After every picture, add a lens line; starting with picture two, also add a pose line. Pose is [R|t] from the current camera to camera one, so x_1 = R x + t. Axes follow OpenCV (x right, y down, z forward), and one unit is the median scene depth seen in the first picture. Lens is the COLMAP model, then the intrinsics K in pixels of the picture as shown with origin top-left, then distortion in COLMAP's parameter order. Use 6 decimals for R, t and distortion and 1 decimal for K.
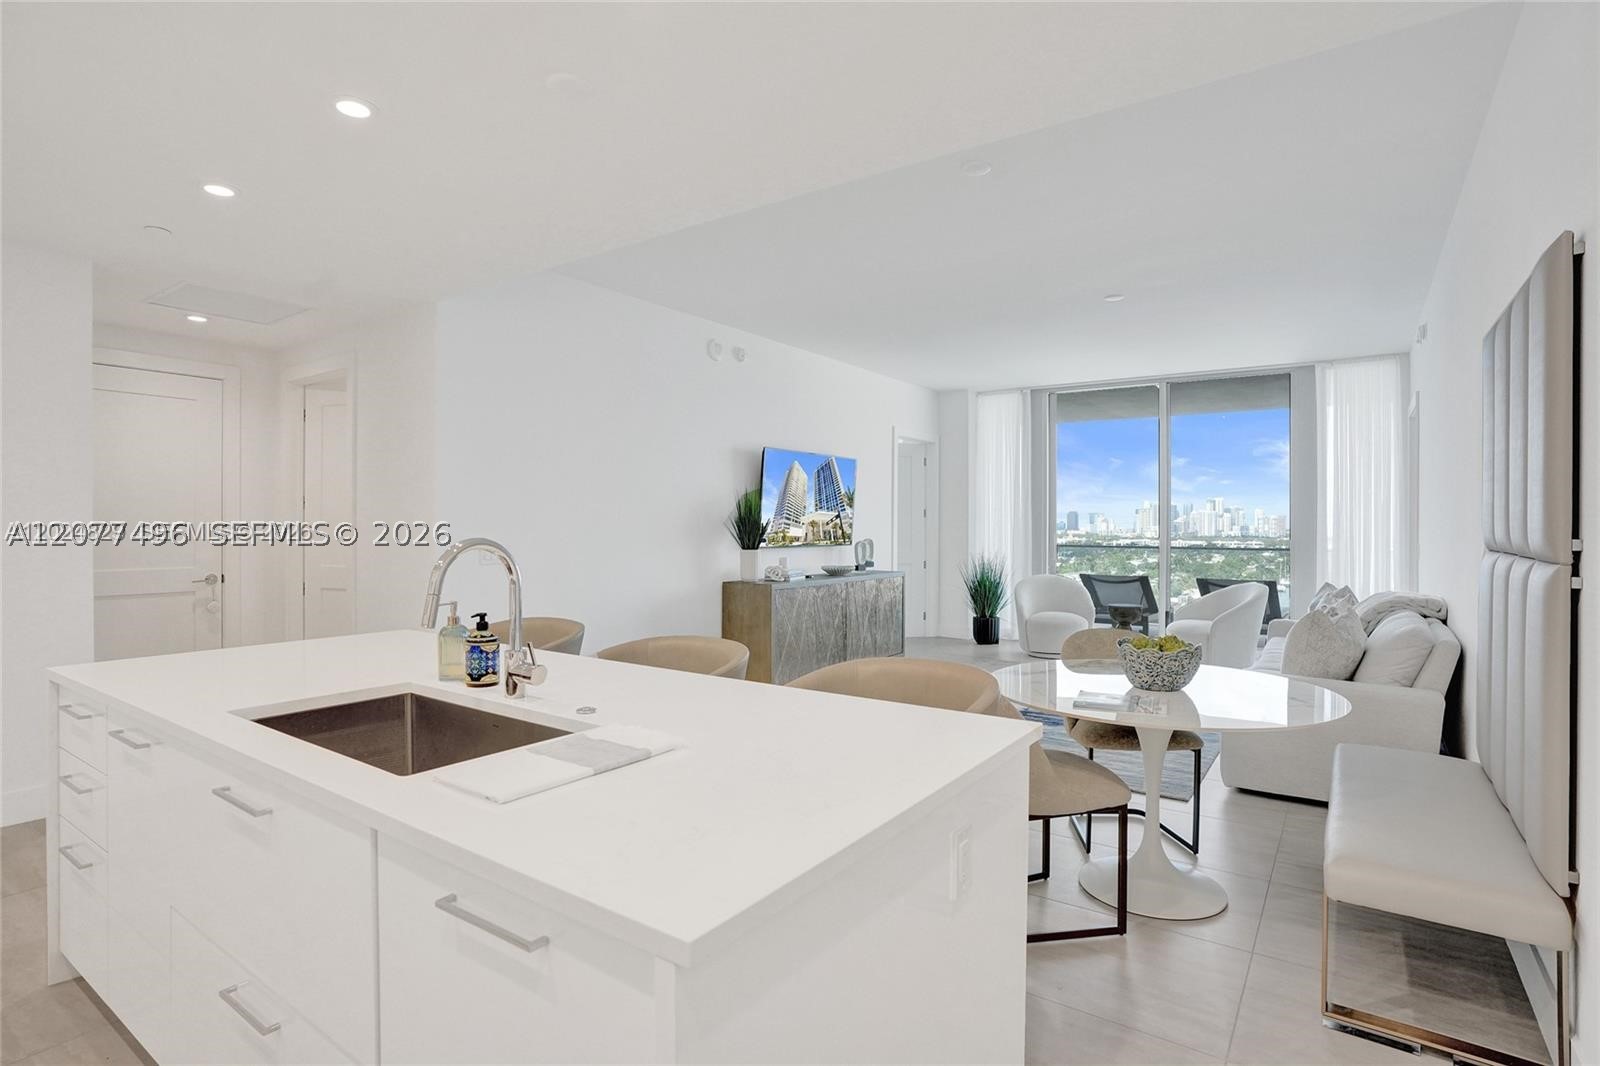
lens RADIAL K [[779.2, 0, 800.7], [0, 779.2, 529.0], [0, 0, 1]] dist [0.026260, -0.003743]
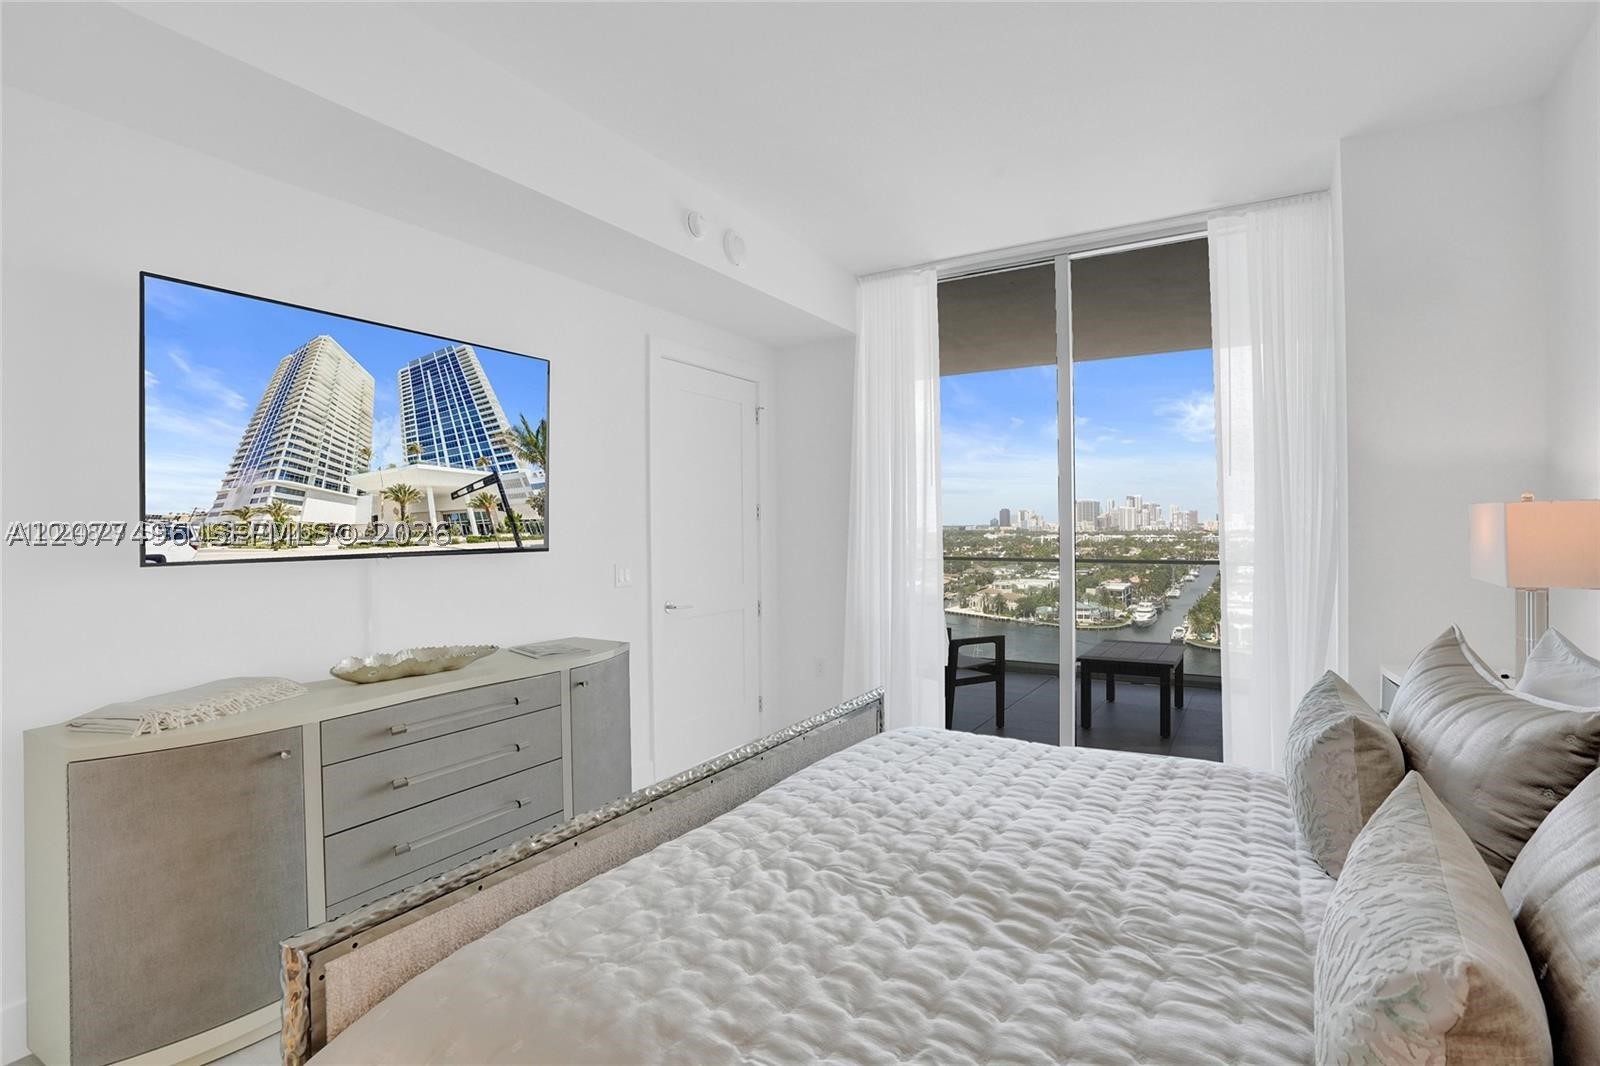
lens RADIAL K [[779.2, 0, 831.1], [0, 779.2, 533.8], [0, 0, 1]] dist [0.026260, -0.003743]
pose [[0.993276, -0.006715, 0.115574, 0.217489], [0.005542, 0.999930, 0.010463, 0.012351], [-0.115636, -0.009752, 0.993244, 0.615622]]
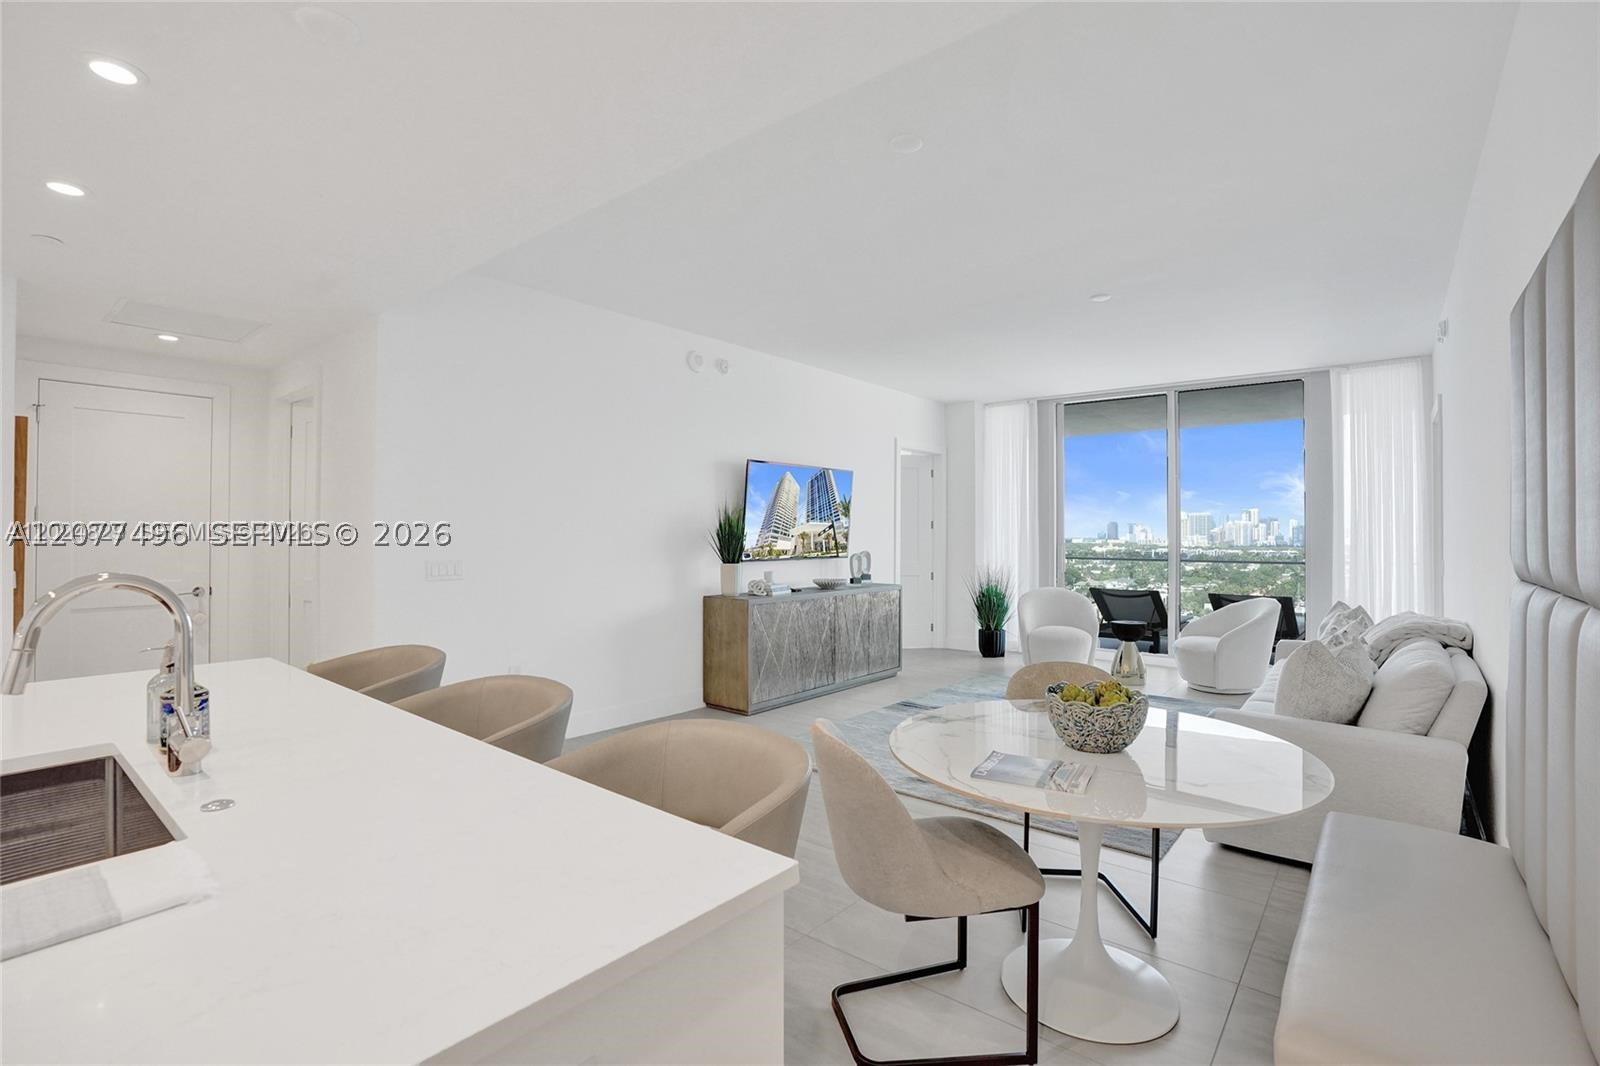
lens RADIAL K [[720.9, 0, 796.3], [0, 720.9, 530.5], [0, 0, 1]] dist [-0.006950, 0.004663]
pose [[0.997027, 0.000452, -0.077050, 0.085299], [-0.001237, 0.999948, -0.010141, -0.005523], [0.077041, 0.010206, 0.996976, 0.096128]]
